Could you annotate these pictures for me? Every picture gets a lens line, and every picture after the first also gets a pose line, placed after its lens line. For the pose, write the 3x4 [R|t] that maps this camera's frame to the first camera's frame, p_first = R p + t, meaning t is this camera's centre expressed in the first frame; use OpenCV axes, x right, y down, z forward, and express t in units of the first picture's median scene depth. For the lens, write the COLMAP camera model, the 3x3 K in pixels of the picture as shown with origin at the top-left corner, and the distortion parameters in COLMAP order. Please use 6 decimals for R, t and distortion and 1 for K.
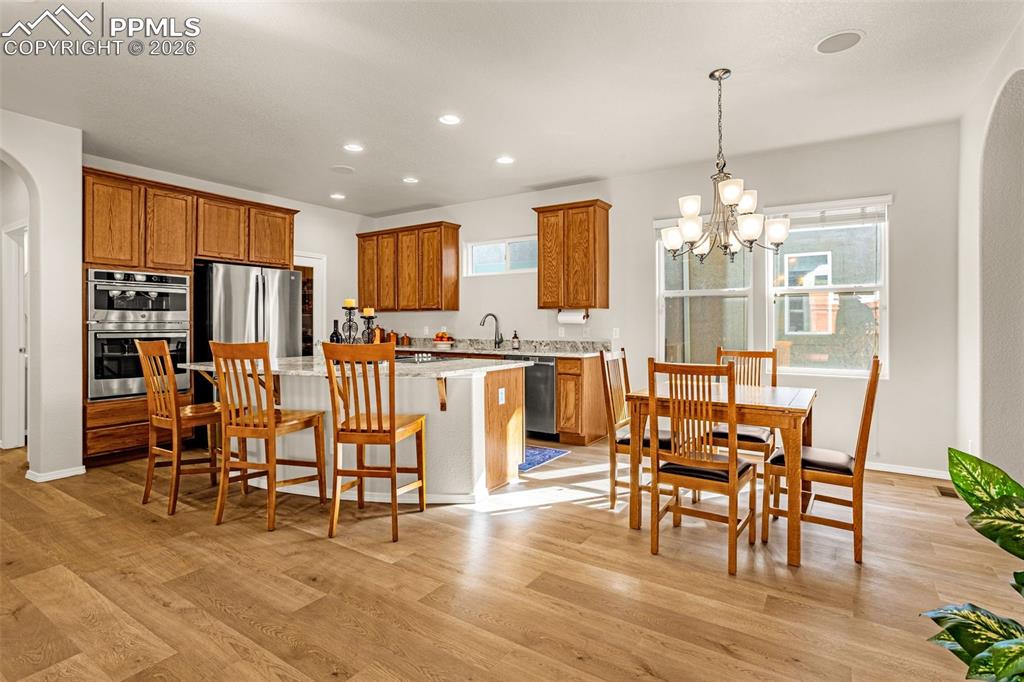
lens RADIAL K [[505.3, 0, 510.6], [0, 505.3, 325.7], [0, 0, 1]] dist [-0.052678, 0.025156]
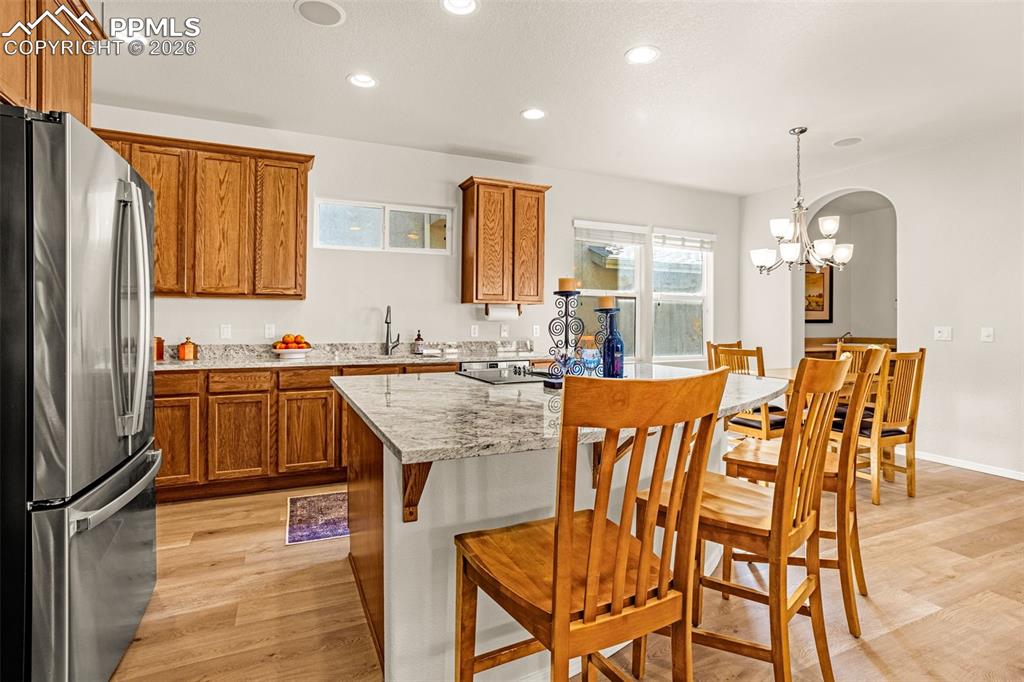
lens RADIAL K [[505.3, 0, 510.6], [0, 505.3, 325.7], [0, 0, 1]] dist [-0.052678, 0.025156]
pose [[0.540818, -0.004257, 0.841129, -0.570730], [0.000600, 0.999989, 0.004675, 0.000096], [-0.841139, -0.002024, 0.540815, 0.504001]]
